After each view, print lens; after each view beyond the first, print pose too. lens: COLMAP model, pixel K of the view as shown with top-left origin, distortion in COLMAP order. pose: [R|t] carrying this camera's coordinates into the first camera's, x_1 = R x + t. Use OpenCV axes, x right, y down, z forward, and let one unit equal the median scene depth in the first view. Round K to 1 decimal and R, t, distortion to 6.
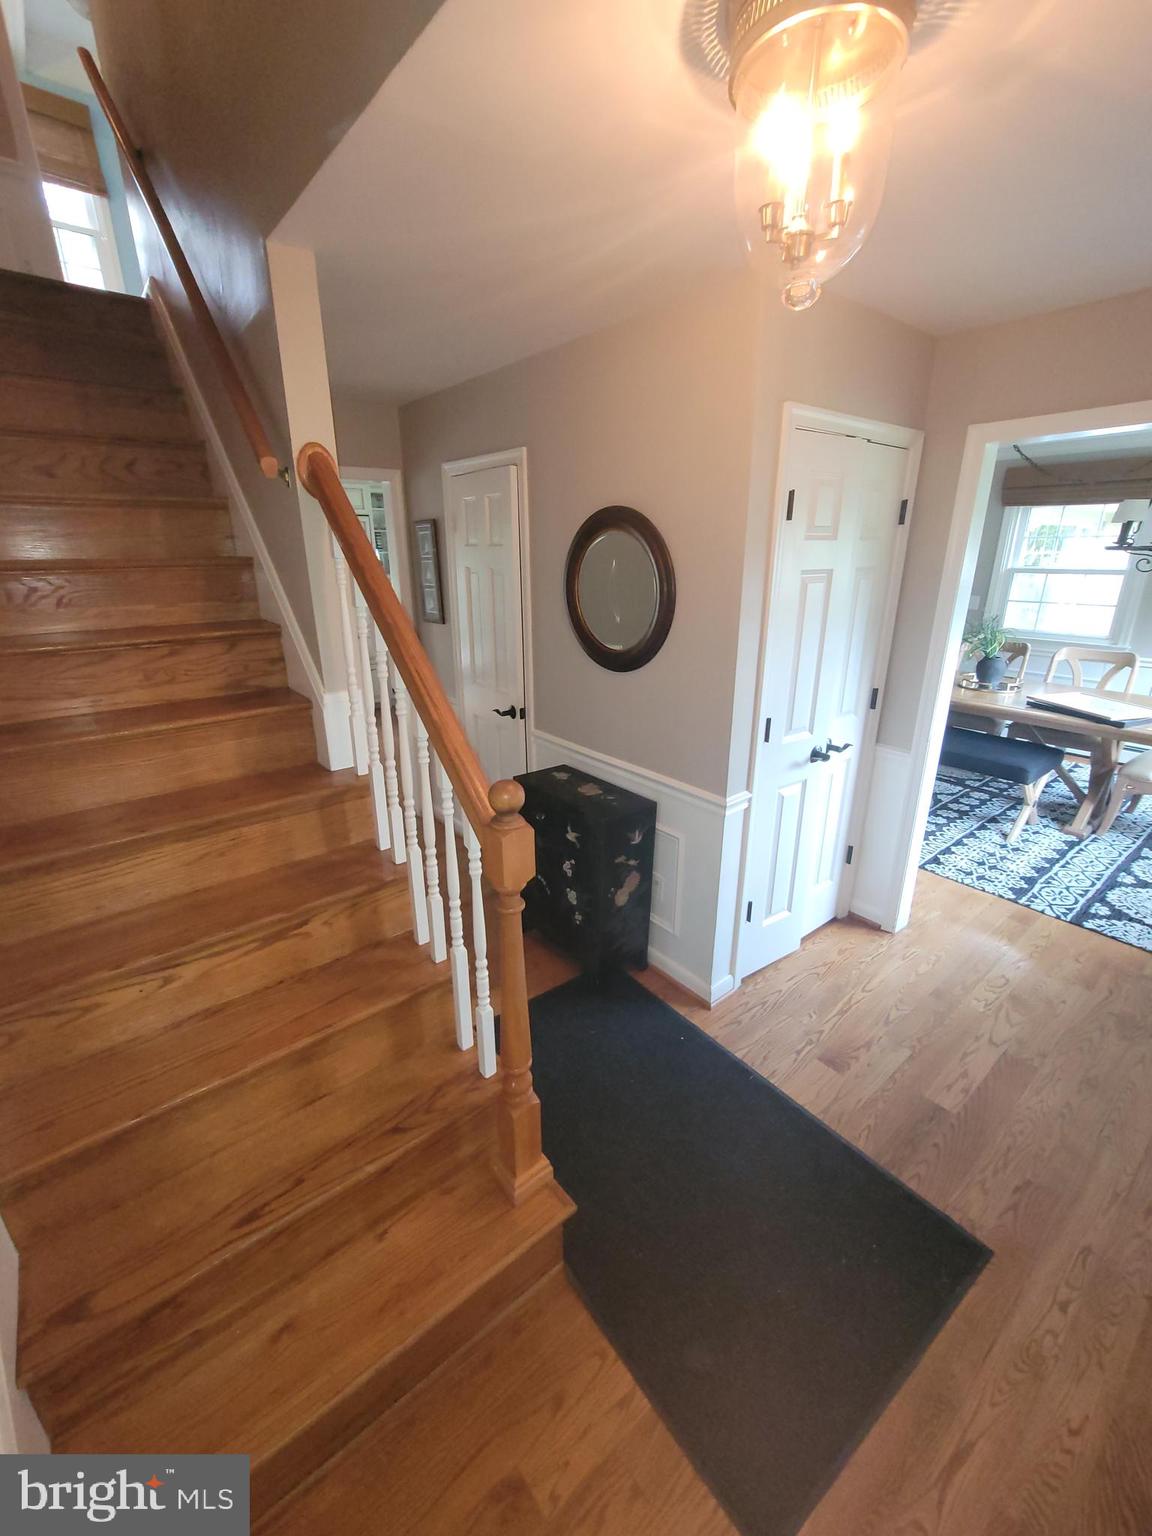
lens RADIAL K [[629.4, 0, 570.9], [0, 629.4, 758.2], [0, 0, 1]] dist [-0.001056, 0.000181]
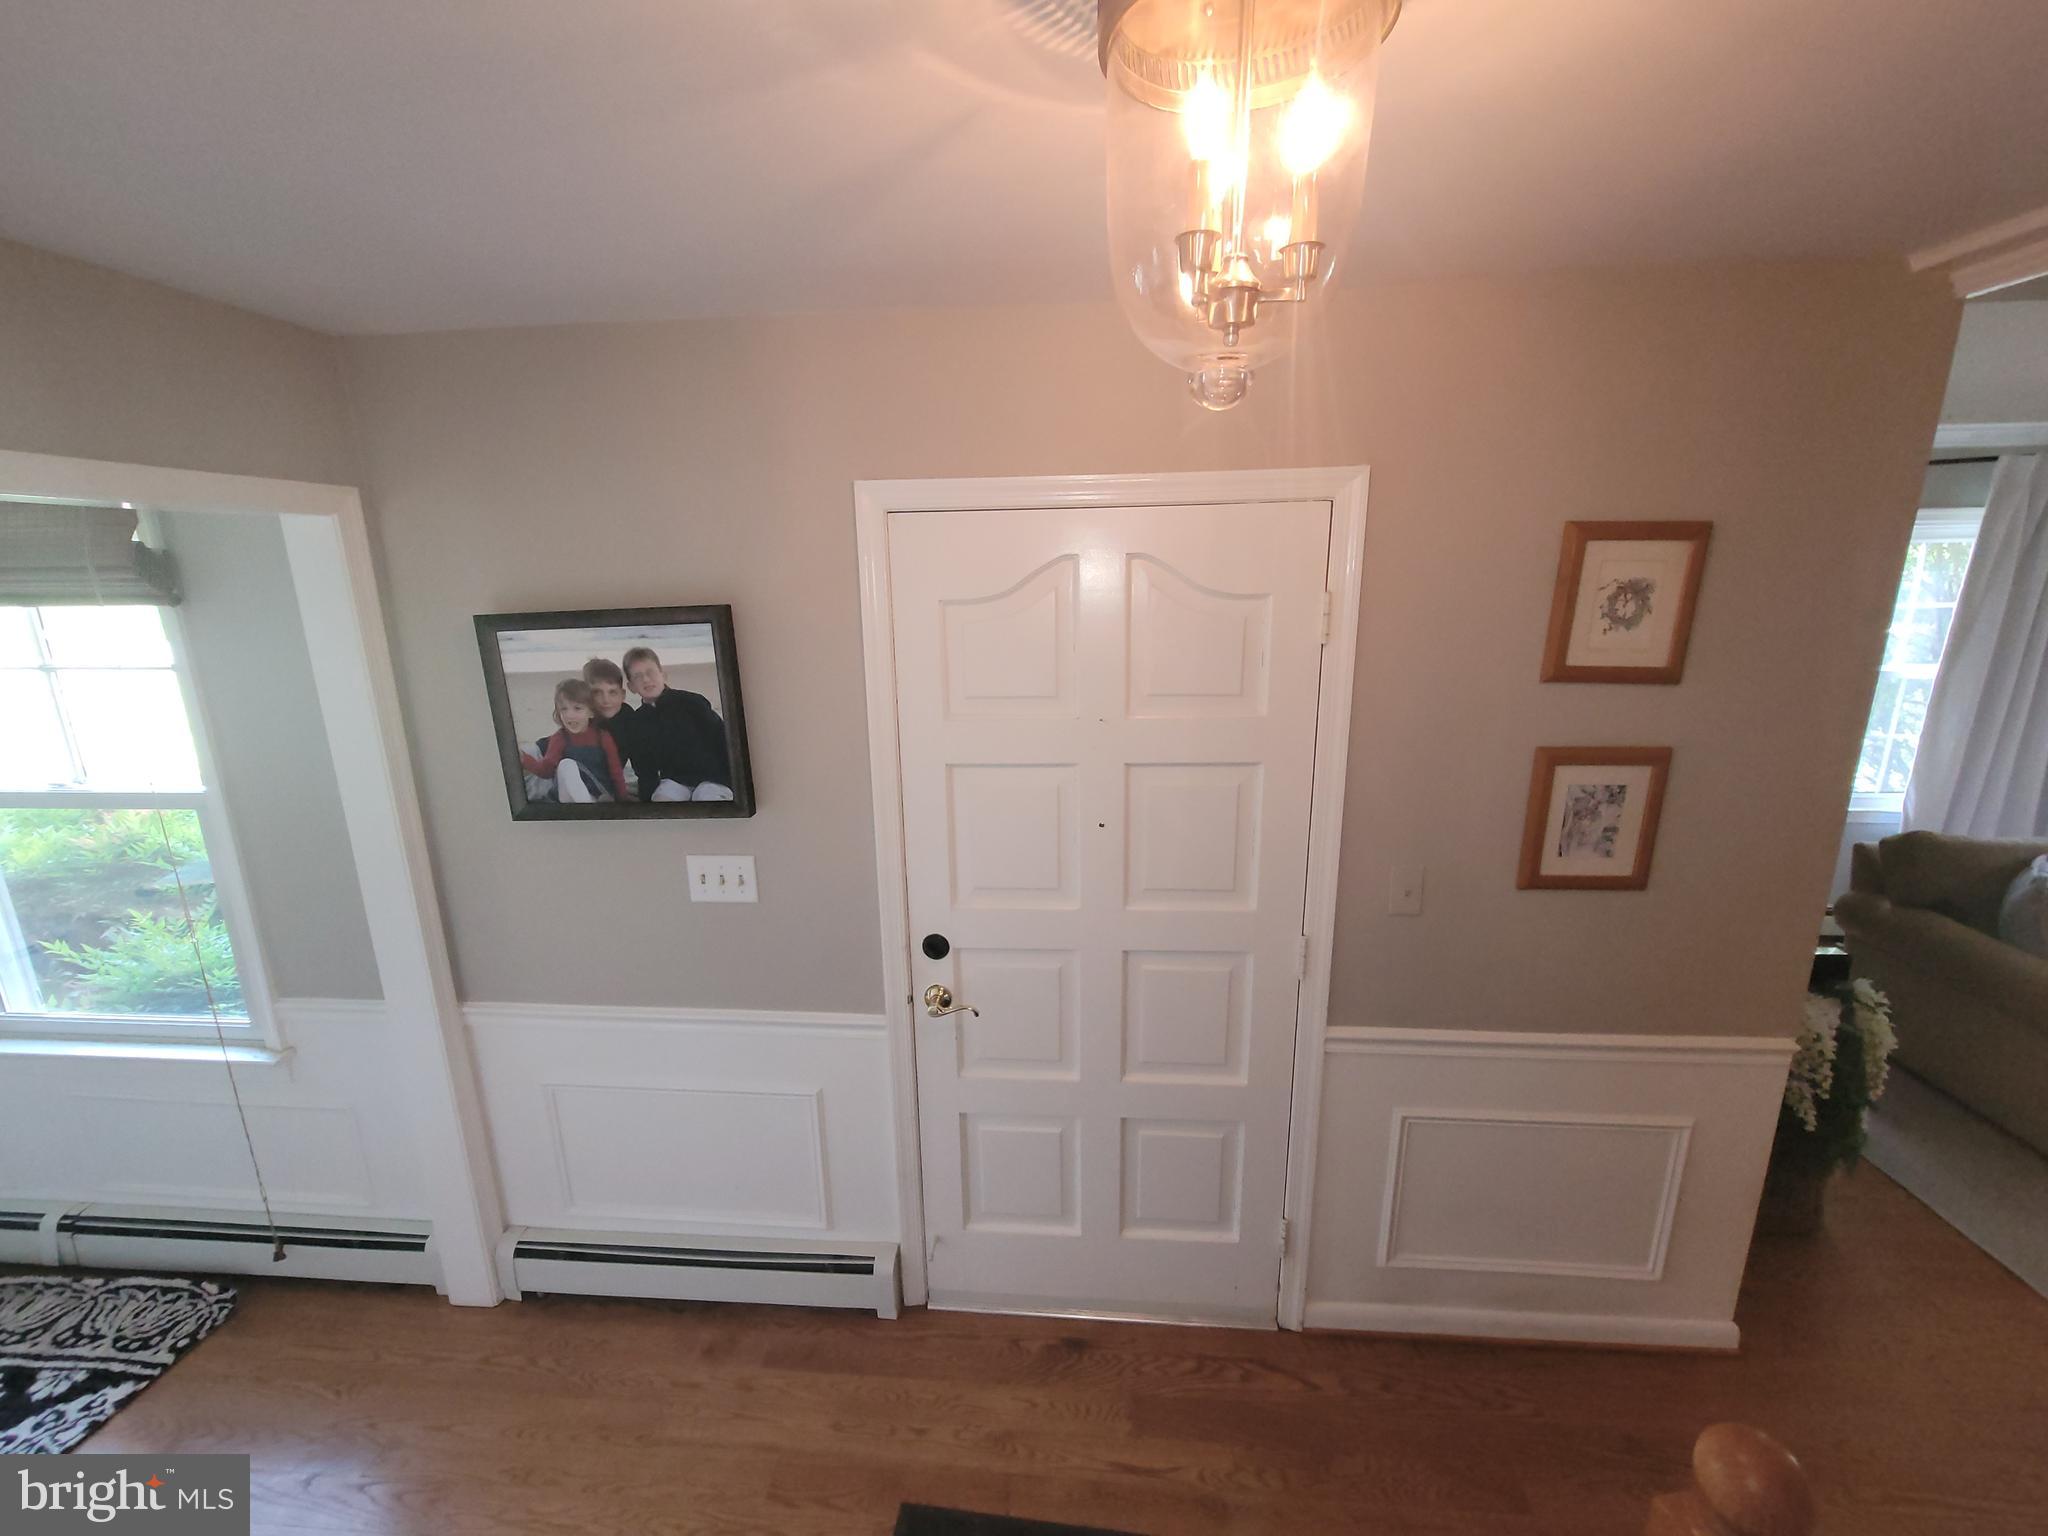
lens RADIAL K [[839.3, 0, 1016.7], [0, 839.3, 774.1], [0, 0, 1]] dist [-0.001056, 0.000181]
pose [[-0.716487, -0.151495, 0.680952, -0.052924], [0.242246, 0.861358, 0.446519, -0.528849], [-0.654189, 0.484883, -0.580453, 1.110329]]
